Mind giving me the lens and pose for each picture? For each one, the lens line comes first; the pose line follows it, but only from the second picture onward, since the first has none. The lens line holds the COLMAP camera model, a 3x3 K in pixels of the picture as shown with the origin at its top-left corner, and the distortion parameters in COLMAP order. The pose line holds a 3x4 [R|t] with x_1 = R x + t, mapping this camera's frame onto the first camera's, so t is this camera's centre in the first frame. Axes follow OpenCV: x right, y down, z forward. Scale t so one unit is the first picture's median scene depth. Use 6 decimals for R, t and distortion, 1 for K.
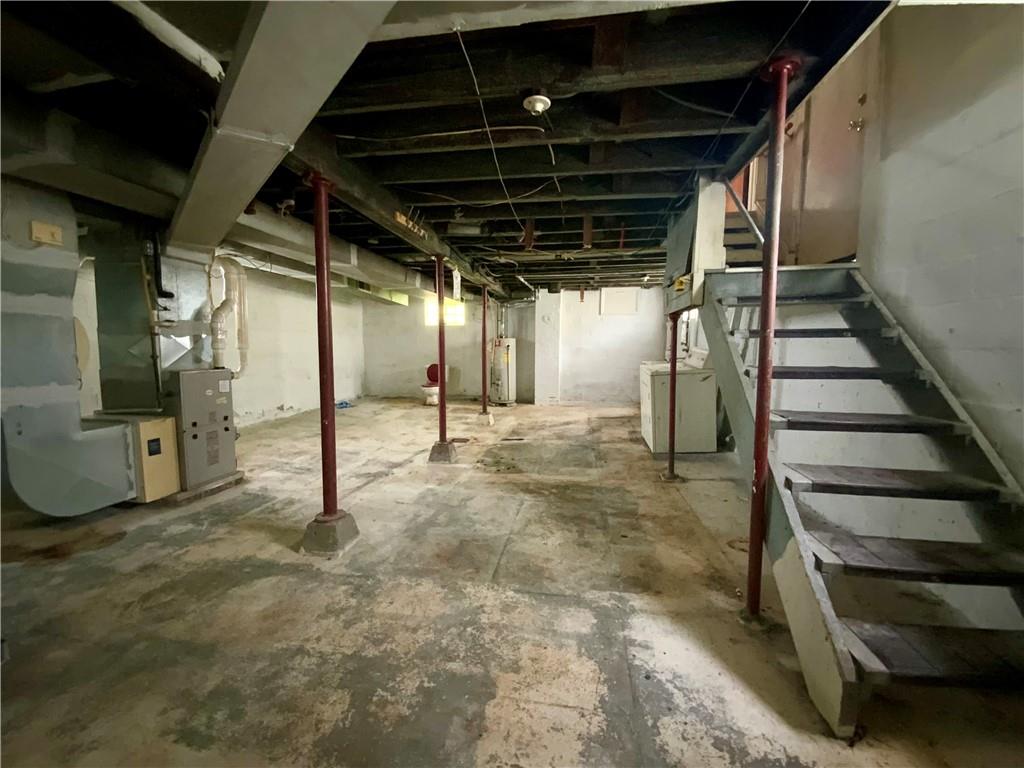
lens RADIAL K [[419.5, 0, 510.8], [0, 419.5, 385.2], [0, 0, 1]] dist [0.037590, -0.025703]
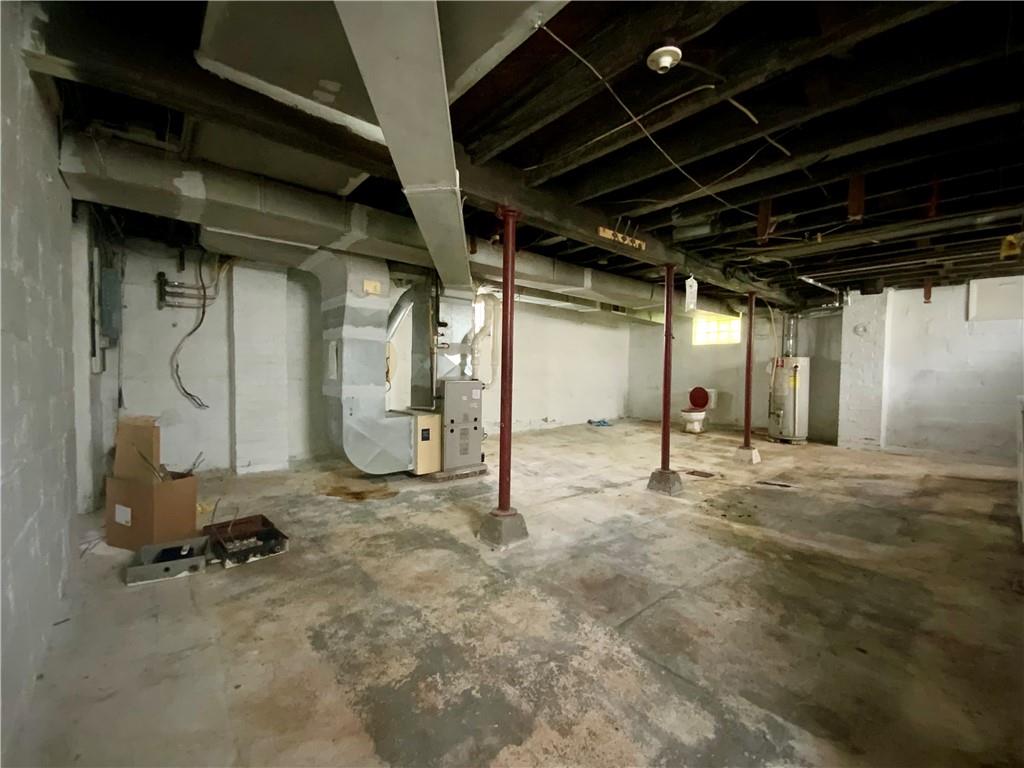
lens RADIAL K [[419.5, 0, 510.8], [0, 419.5, 385.2], [0, 0, 1]] dist [0.037590, -0.025703]
pose [[0.767290, 0.029146, -0.640638, 0.221669], [-0.069432, 0.996870, -0.037805, 0.017210], [0.637531, 0.073489, 0.766912, 0.122595]]
